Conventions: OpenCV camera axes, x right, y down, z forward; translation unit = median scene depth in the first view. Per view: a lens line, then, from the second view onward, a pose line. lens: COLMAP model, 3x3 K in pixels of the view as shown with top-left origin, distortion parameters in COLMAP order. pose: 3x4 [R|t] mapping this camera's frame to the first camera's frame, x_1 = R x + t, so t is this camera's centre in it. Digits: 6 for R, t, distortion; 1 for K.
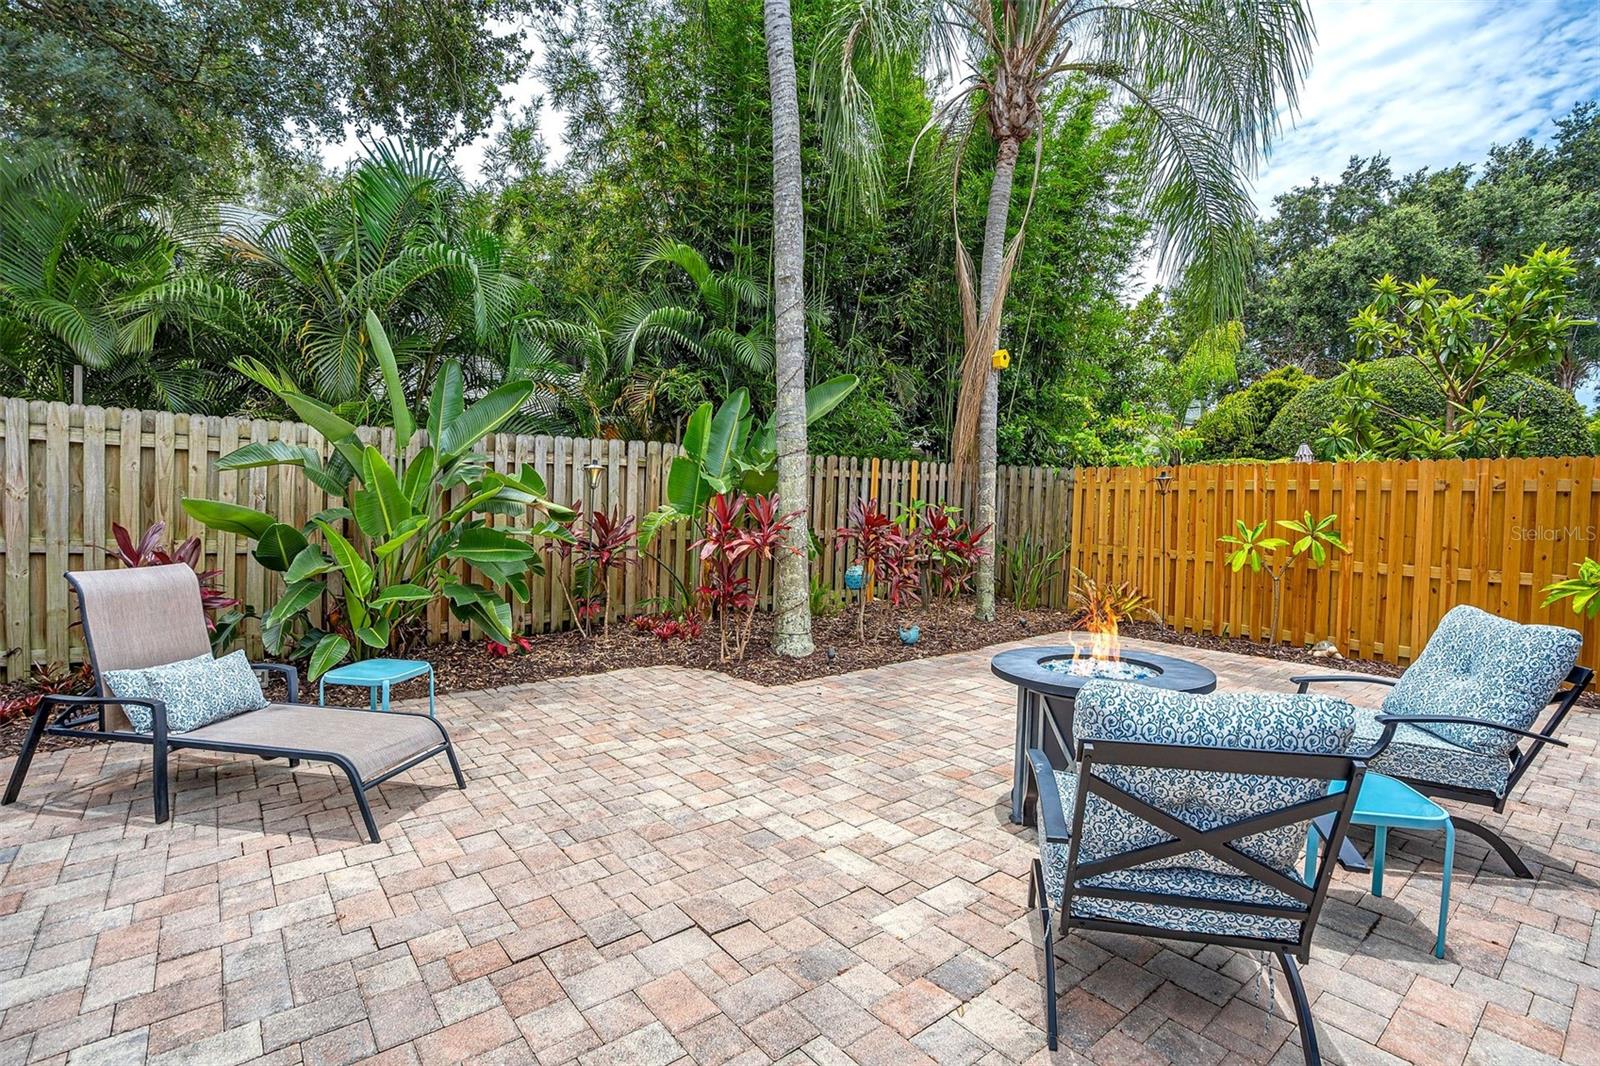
lens RADIAL K [[756.3, 0, 795.6], [0, 756.3, 498.4], [0, 0, 1]] dist [-0.057737, 0.021546]
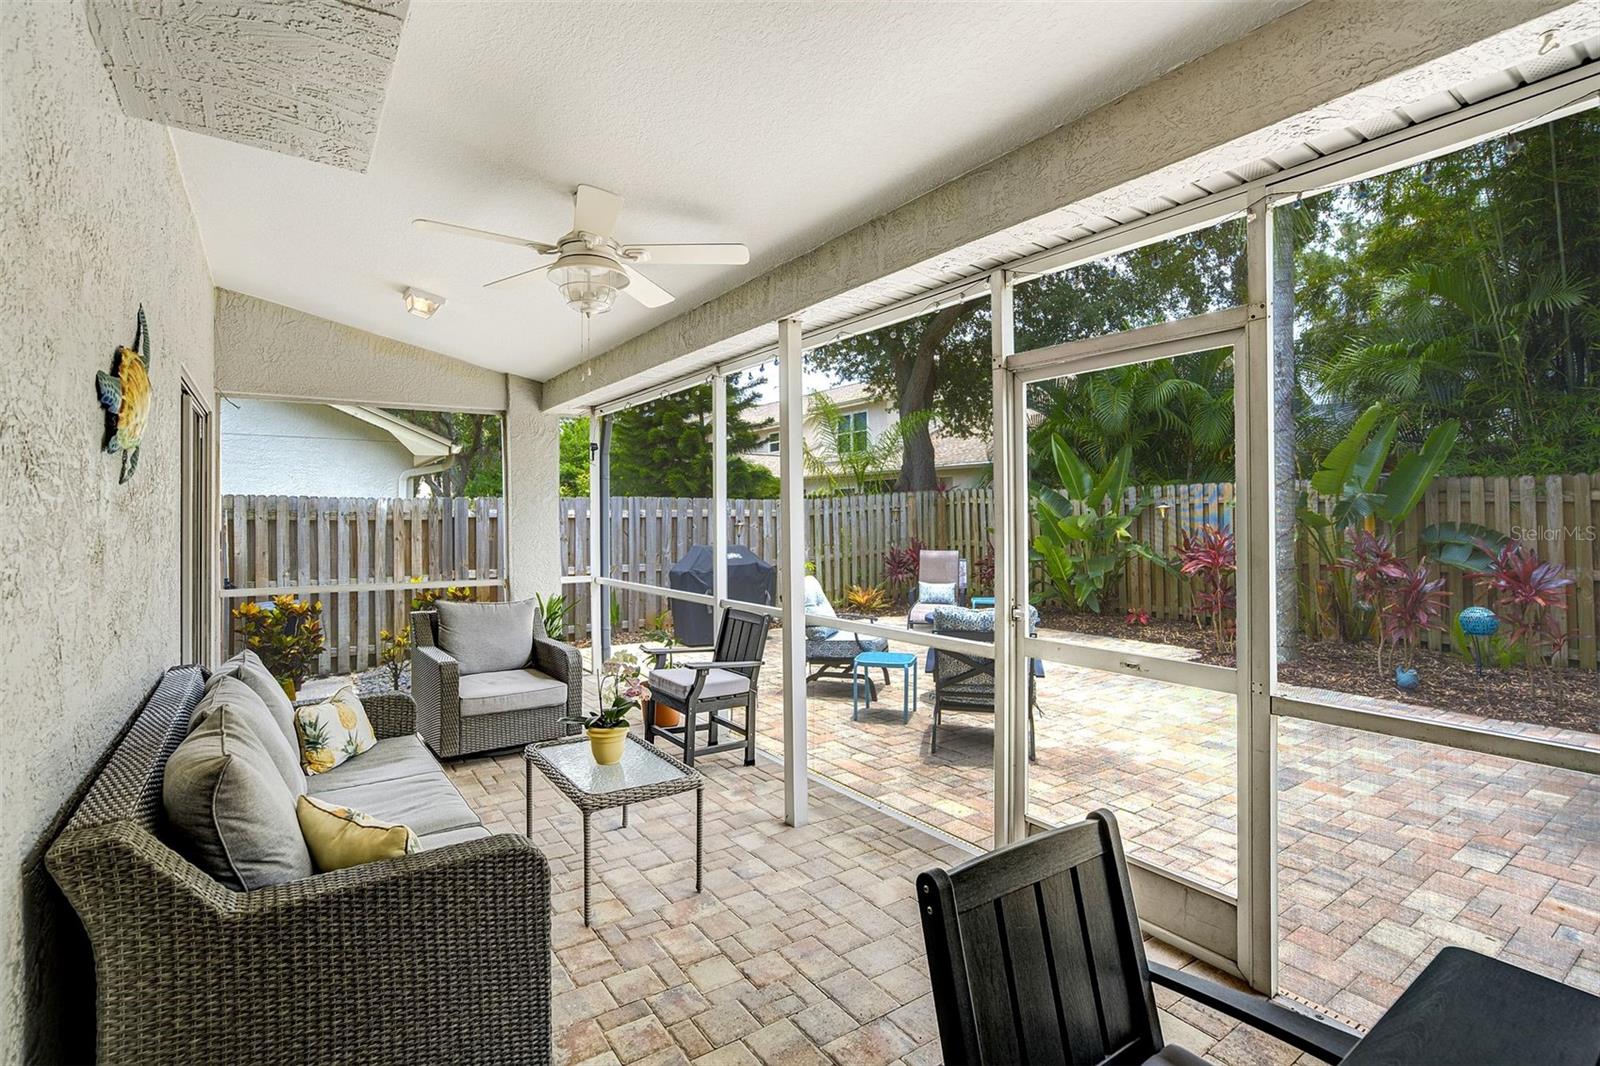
lens RADIAL K [[756.3, 0, 795.6], [0, 756.3, 498.4], [0, 0, 1]] dist [-0.057737, 0.021546]
pose [[-0.064169, -0.037877, -0.997220, 1.534126], [-0.007253, 0.999271, -0.037488, 0.002353], [0.997913, 0.004827, -0.064397, 0.440711]]
